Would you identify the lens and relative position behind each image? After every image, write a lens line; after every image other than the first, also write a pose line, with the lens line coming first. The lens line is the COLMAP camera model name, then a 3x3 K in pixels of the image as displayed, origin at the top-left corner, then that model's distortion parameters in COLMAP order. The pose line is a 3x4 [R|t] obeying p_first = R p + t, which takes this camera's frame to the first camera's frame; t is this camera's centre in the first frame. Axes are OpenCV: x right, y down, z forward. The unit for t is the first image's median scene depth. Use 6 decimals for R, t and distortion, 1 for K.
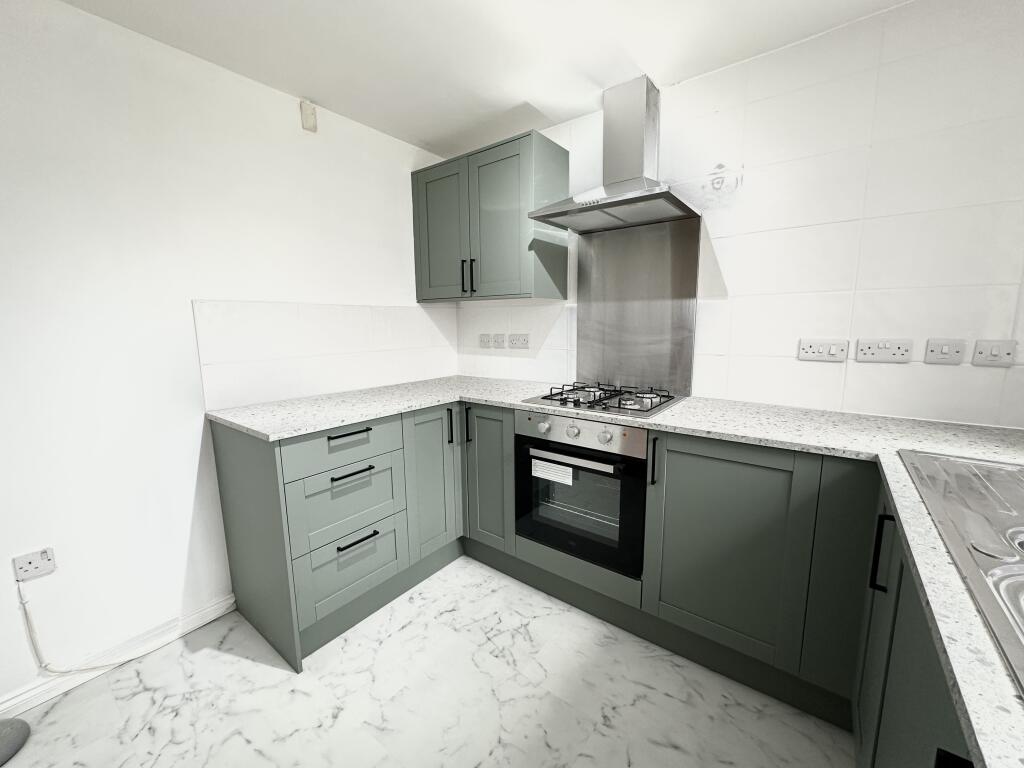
lens RADIAL K [[410.2, 0, 513.1], [0, 410.2, 385.3], [0, 0, 1]] dist [0.003039, -0.000905]
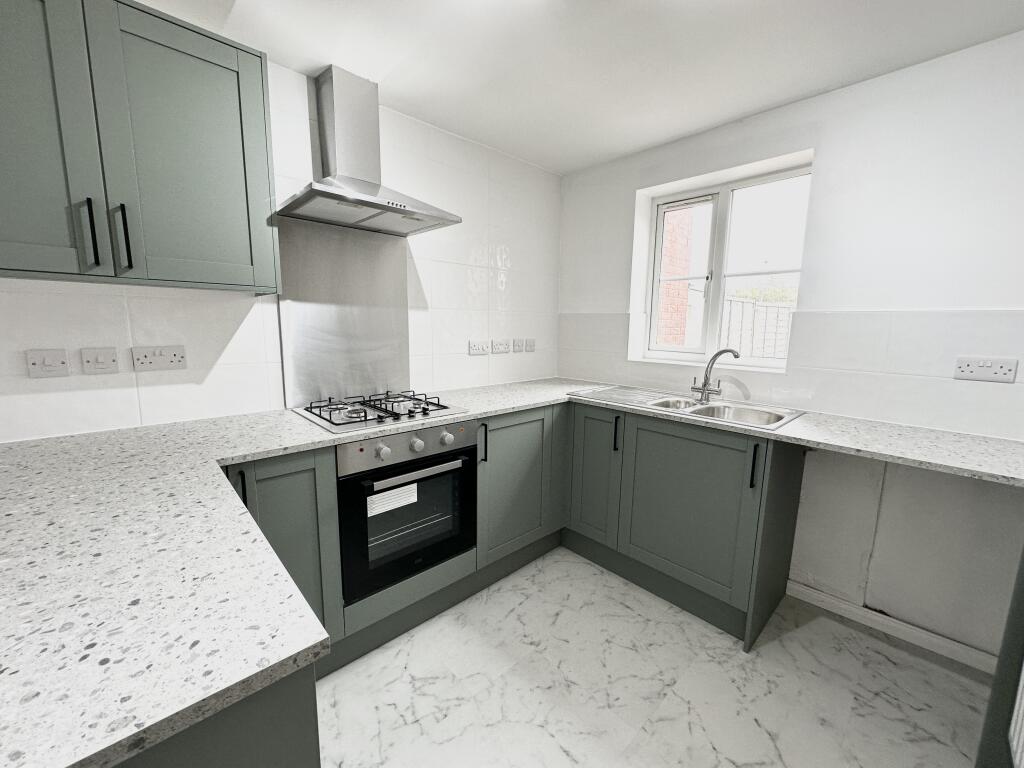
lens RADIAL K [[410.2, 0, 513.3], [0, 410.2, 384.6], [0, 0, 1]] dist [0.003039, -0.000905]
pose [[0.156913, -0.132493, 0.978685, -0.748858], [0.133902, 0.984664, 0.111834, -0.102517], [-0.978493, 0.113499, 0.172247, 0.610645]]
